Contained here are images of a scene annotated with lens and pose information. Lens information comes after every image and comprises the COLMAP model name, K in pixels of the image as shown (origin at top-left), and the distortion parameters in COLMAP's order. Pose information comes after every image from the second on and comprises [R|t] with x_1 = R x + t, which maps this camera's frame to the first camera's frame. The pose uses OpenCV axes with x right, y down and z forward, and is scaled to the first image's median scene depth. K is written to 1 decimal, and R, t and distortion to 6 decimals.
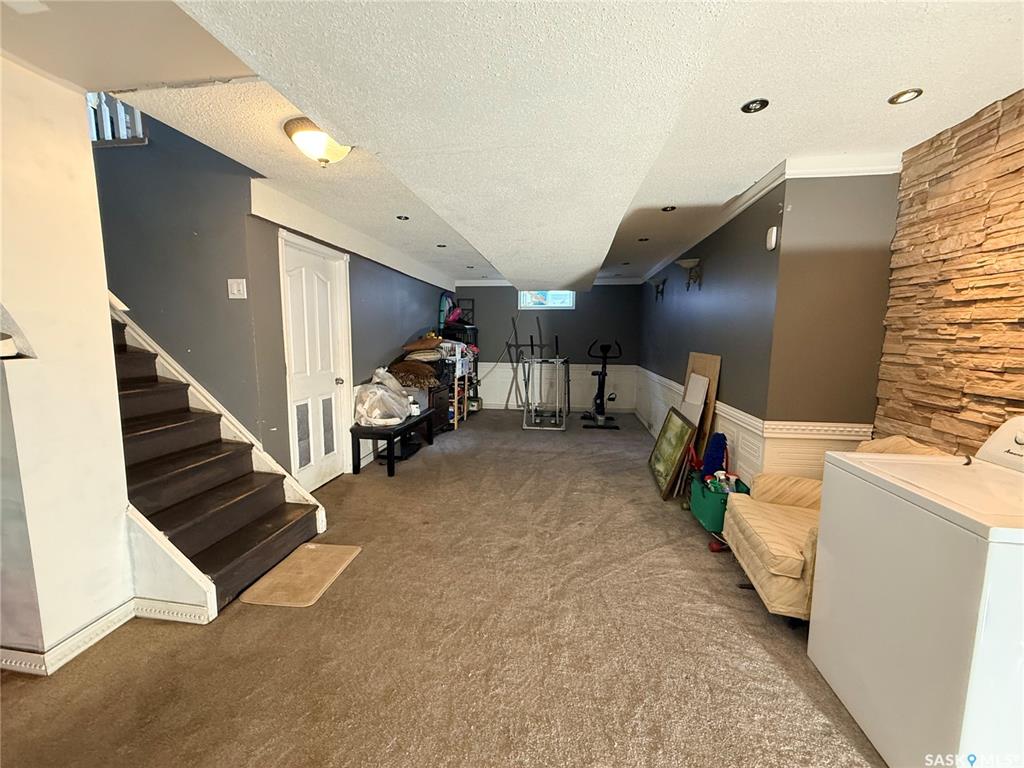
lens RADIAL K [[408.1, 0, 507.0], [0, 408.1, 382.8], [0, 0, 1]] dist [-0.001230, -0.000027]
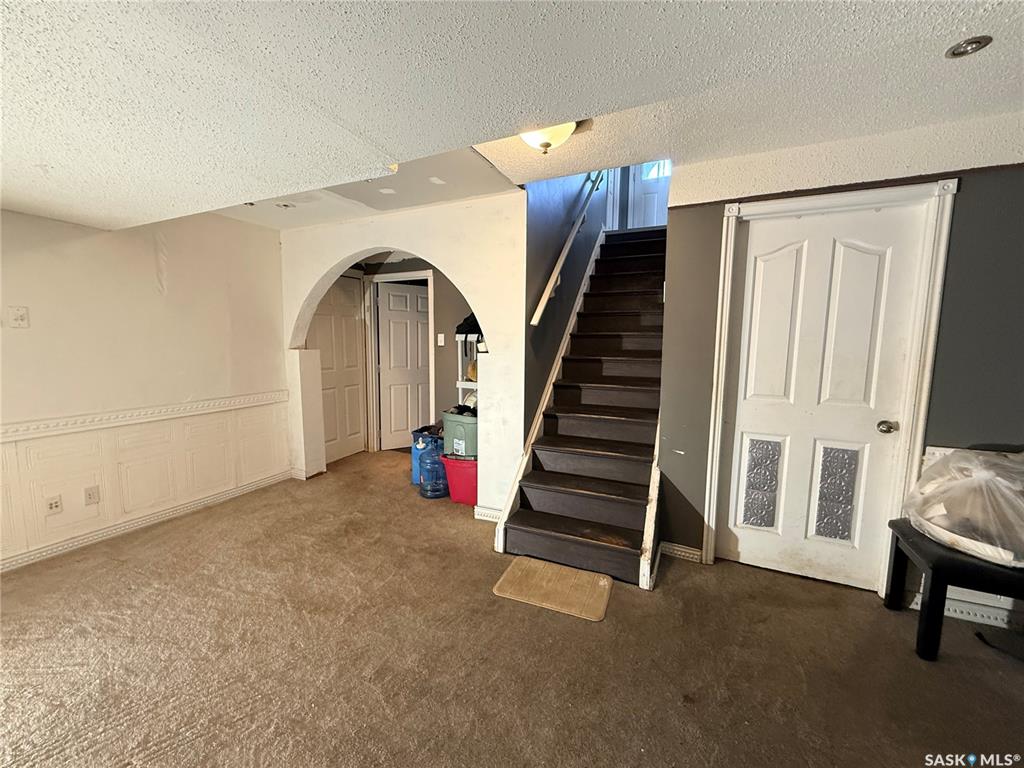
lens RADIAL K [[408.1, 0, 507.4], [0, 408.1, 383.5], [0, 0, 1]] dist [-0.001230, -0.000027]
pose [[-0.278904, 0.098833, -0.955220, 0.281431], [-0.119588, 0.983373, 0.136663, -0.085705], [0.952844, 0.152349, -0.262447, 0.730185]]
